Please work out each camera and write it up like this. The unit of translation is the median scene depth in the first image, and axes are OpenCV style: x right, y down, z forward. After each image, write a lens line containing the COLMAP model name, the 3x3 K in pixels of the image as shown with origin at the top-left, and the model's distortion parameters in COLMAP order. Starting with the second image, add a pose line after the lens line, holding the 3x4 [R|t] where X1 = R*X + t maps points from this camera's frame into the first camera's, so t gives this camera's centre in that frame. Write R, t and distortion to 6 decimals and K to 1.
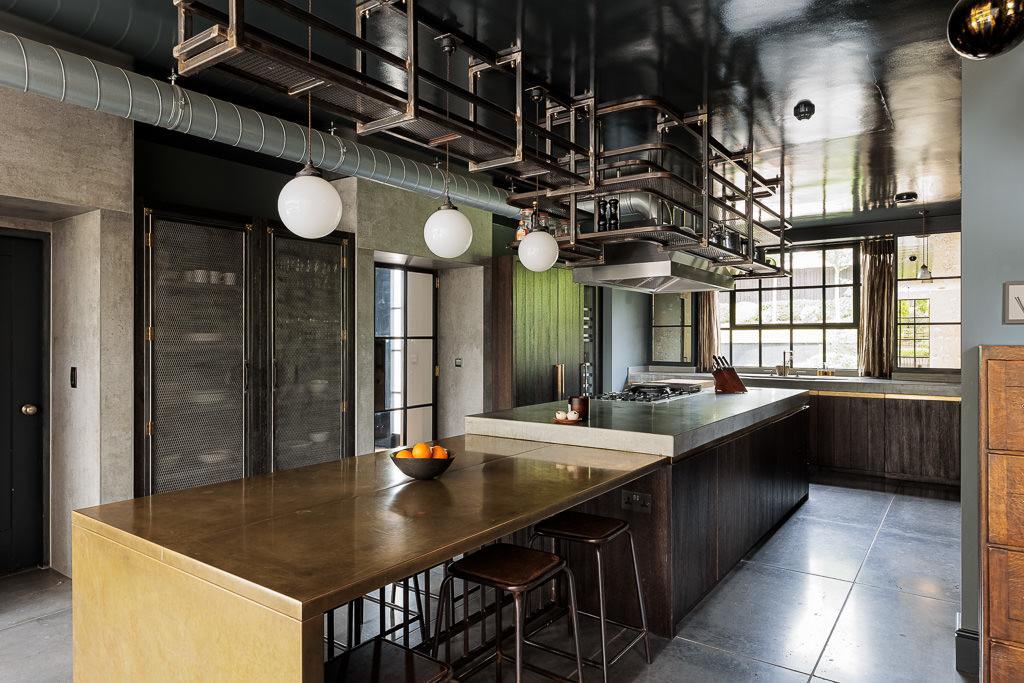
lens RADIAL K [[632.2, 0, 512.0], [0, 632.2, 341.5], [0, 0, 1]] dist [0.000176, -0.000438]
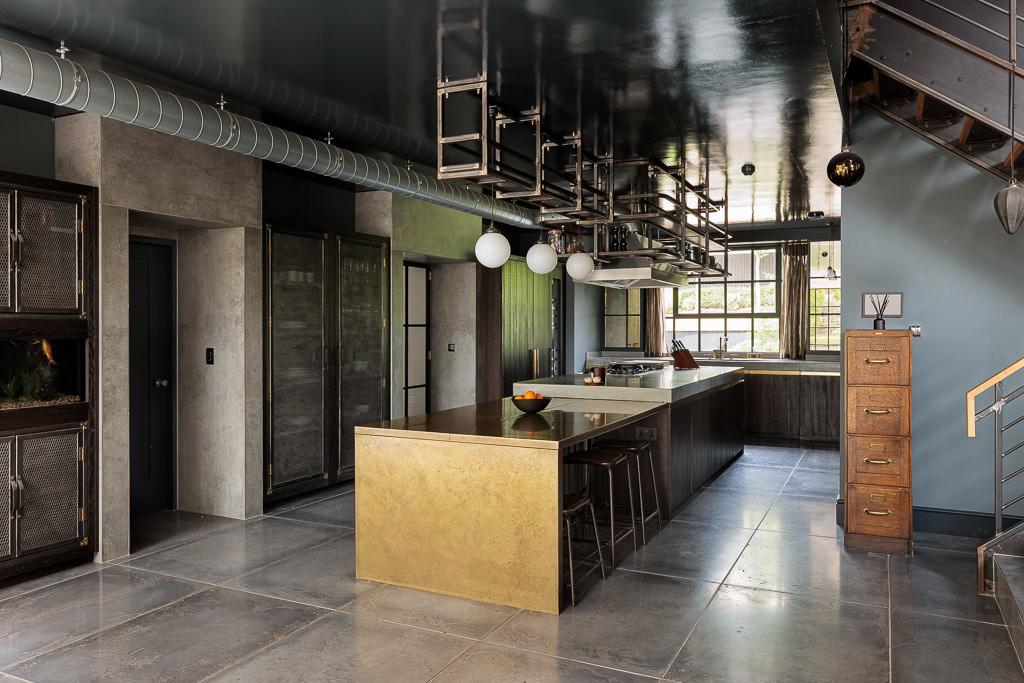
lens RADIAL K [[764.4, 0, 512.0], [0, 764.4, 341.5], [0, 0, 1]] dist [-0.003685, -0.000444]
pose [[0.985834, -0.003097, 0.167695, -0.210793], [0.000726, 0.999899, 0.014200, 0.003355], [-0.167722, -0.013877, 0.985737, -0.368820]]
